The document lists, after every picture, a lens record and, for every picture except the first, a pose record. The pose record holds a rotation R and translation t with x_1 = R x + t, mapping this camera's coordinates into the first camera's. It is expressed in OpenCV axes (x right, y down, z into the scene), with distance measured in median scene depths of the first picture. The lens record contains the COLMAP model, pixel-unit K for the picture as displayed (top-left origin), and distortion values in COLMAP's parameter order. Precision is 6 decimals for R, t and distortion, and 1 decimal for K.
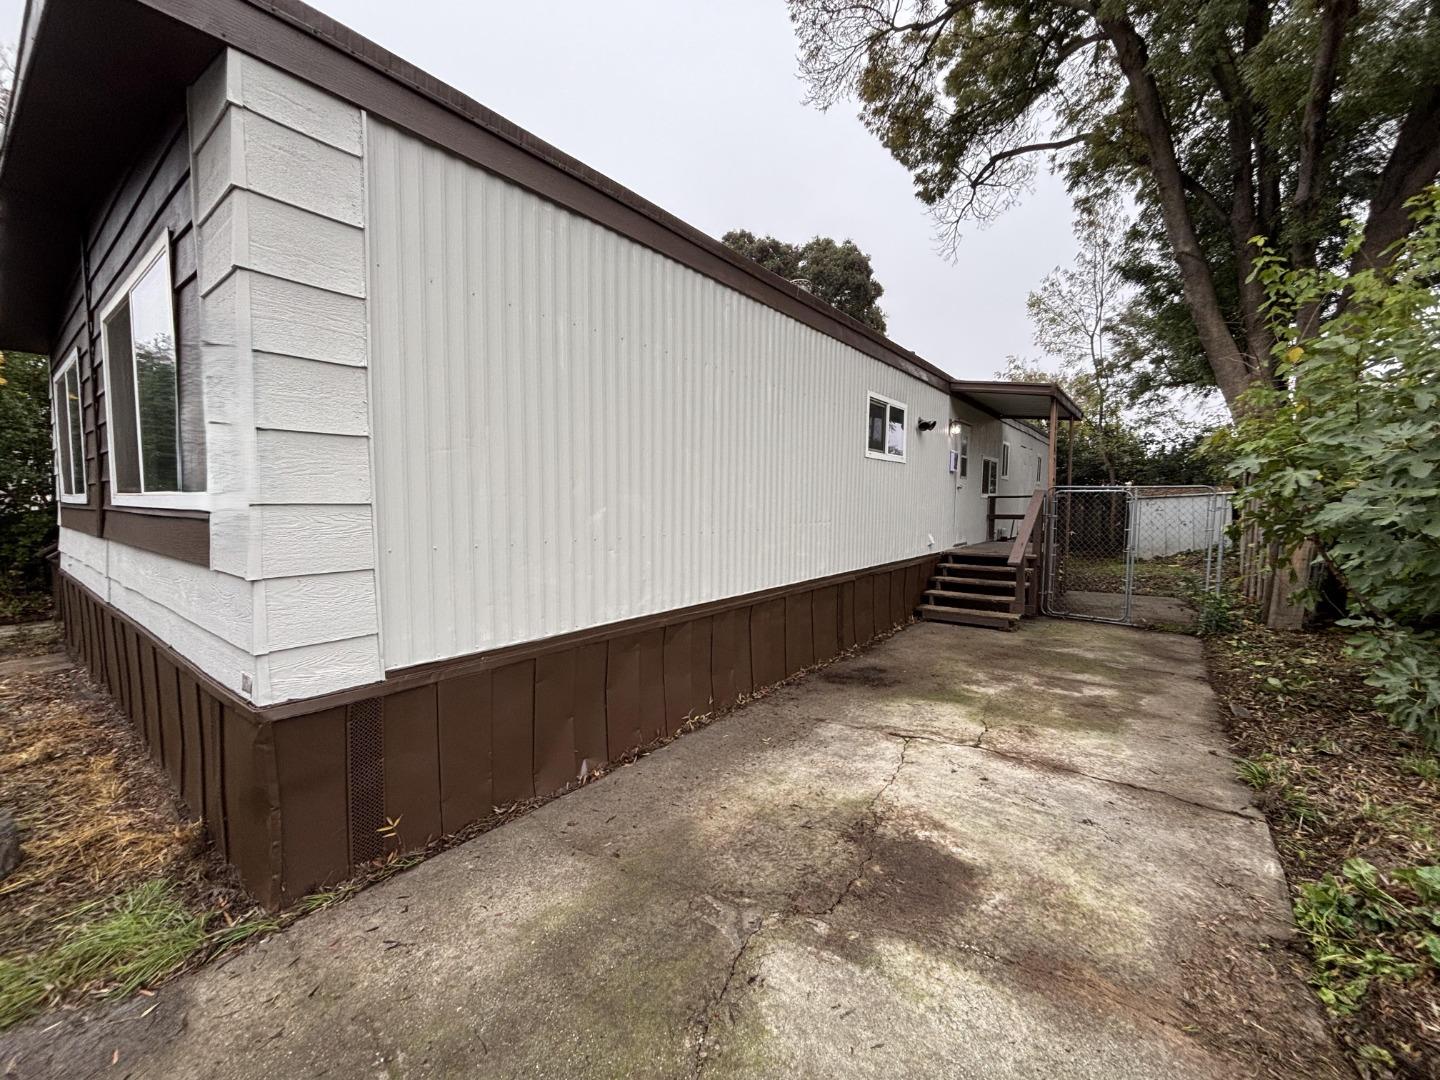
lens RADIAL K [[578.4, 0, 720.0], [0, 578.4, 540.0], [0, 0, 1]] dist [-0.009833, 0.006140]
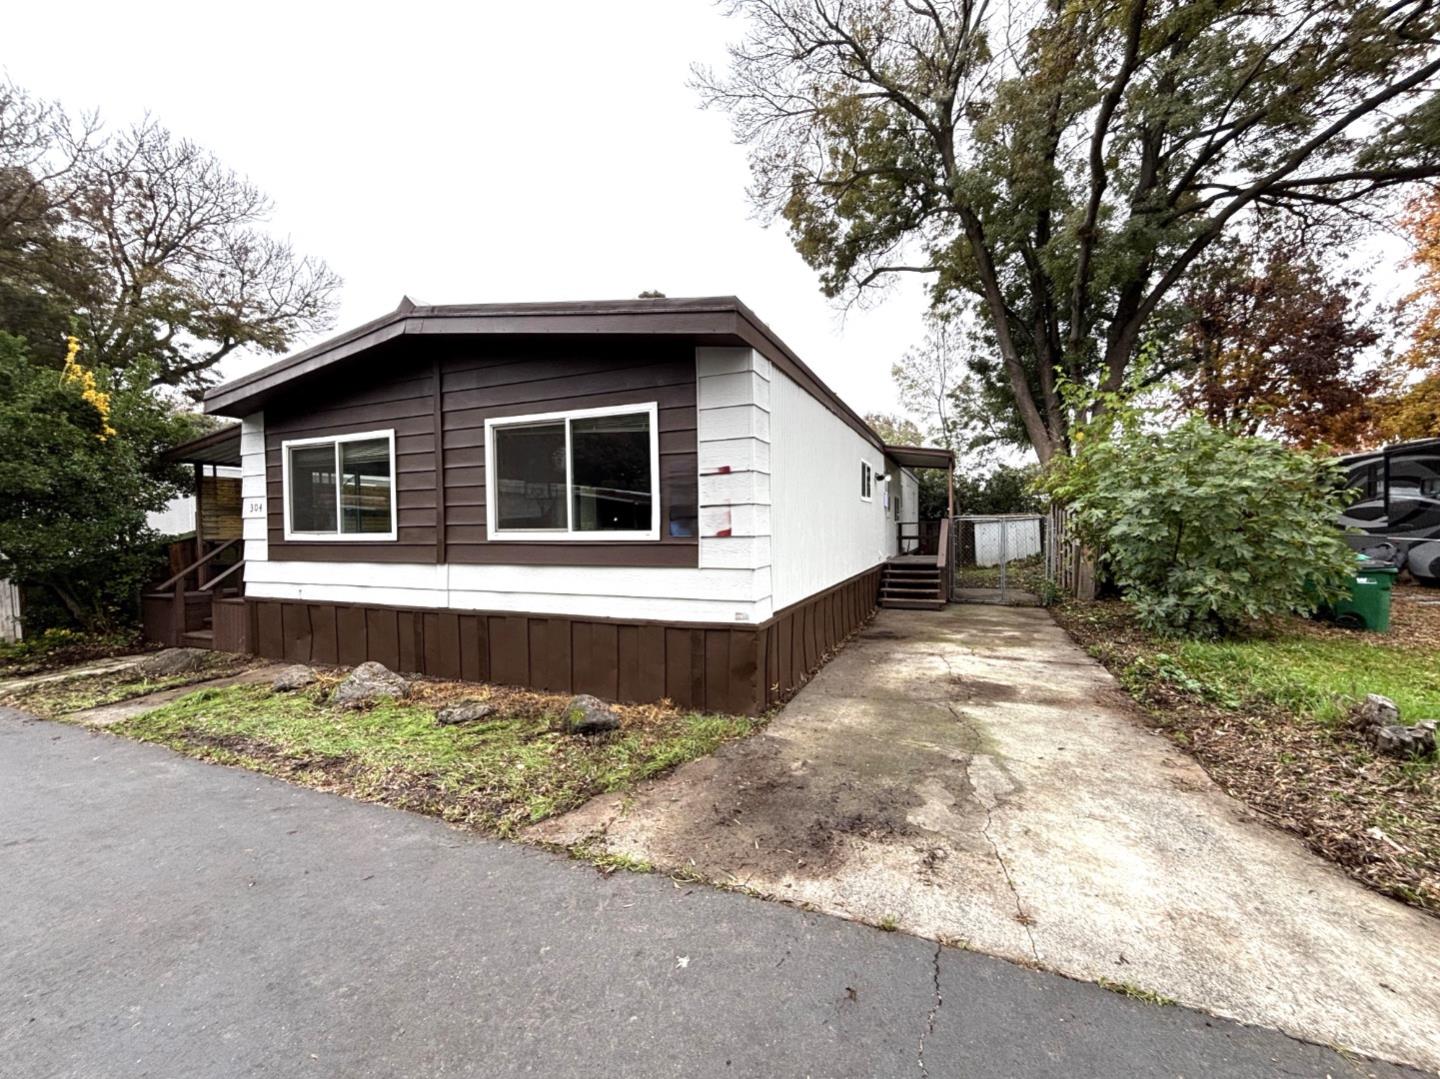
lens RADIAL K [[578.4, 0, 720.0], [0, 578.4, 539.5], [0, 0, 1]] dist [-0.009833, 0.006140]
pose [[0.968447, -0.020399, 0.248384, -0.291031], [0.031934, 0.998586, -0.042498, 0.009601], [-0.247165, 0.049089, 0.967729, -0.231193]]
